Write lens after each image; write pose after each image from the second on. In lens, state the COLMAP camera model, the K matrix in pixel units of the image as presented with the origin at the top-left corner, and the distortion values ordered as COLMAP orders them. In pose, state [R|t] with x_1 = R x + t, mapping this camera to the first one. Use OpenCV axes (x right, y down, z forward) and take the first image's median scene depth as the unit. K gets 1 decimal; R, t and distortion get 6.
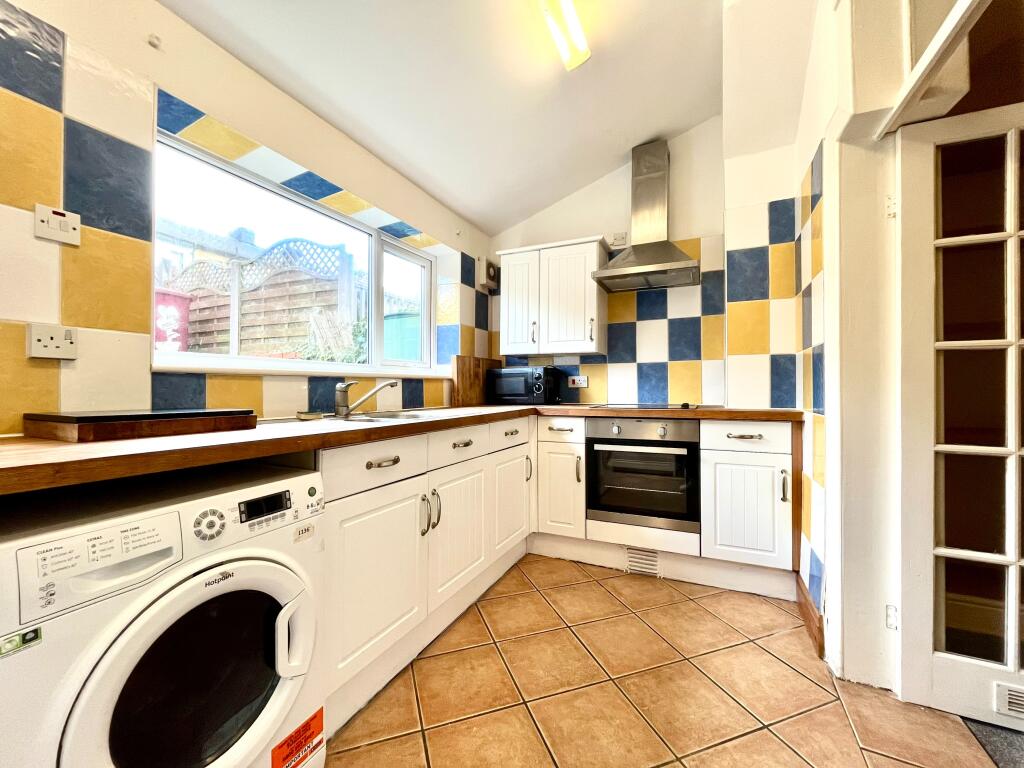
lens RADIAL K [[416.9, 0, 509.0], [0, 416.9, 385.2], [0, 0, 1]] dist [-0.002989, -0.000148]
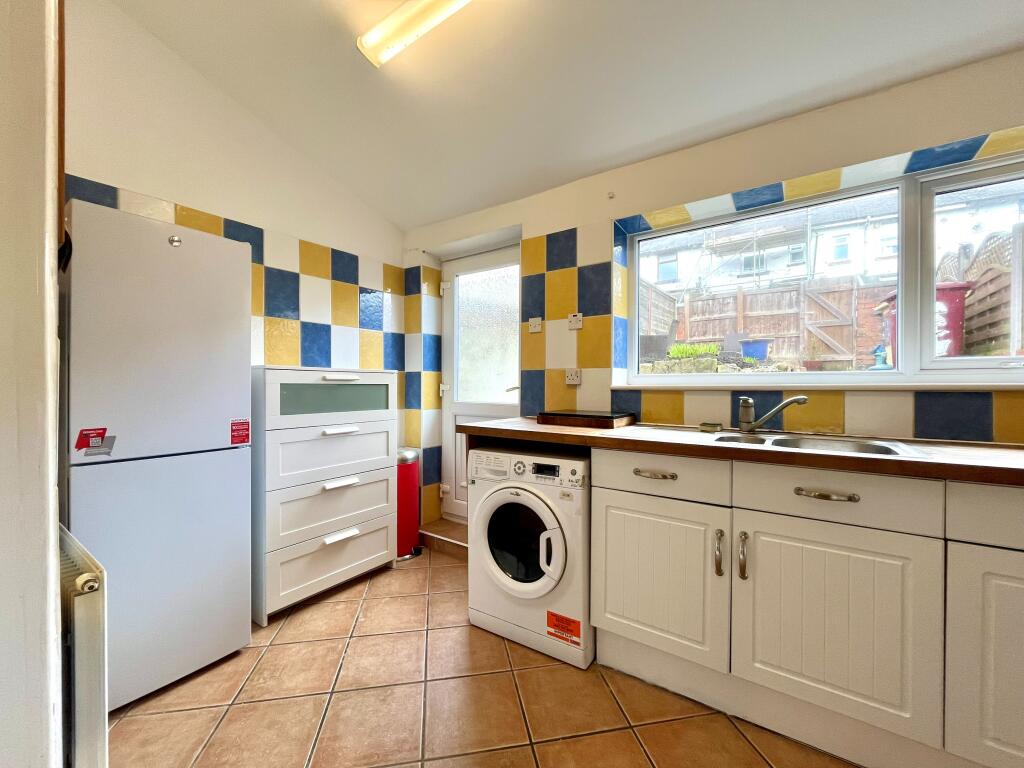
lens RADIAL K [[416.9, 0, 509.0], [0, 416.9, 385.2], [0, 0, 1]] dist [-0.002989, -0.000148]
pose [[-0.172156, 0.001184, -0.985069, 1.044274], [0.006647, 0.999978, 0.000040, -0.061564], [0.985047, -0.006540, -0.172160, 1.017305]]
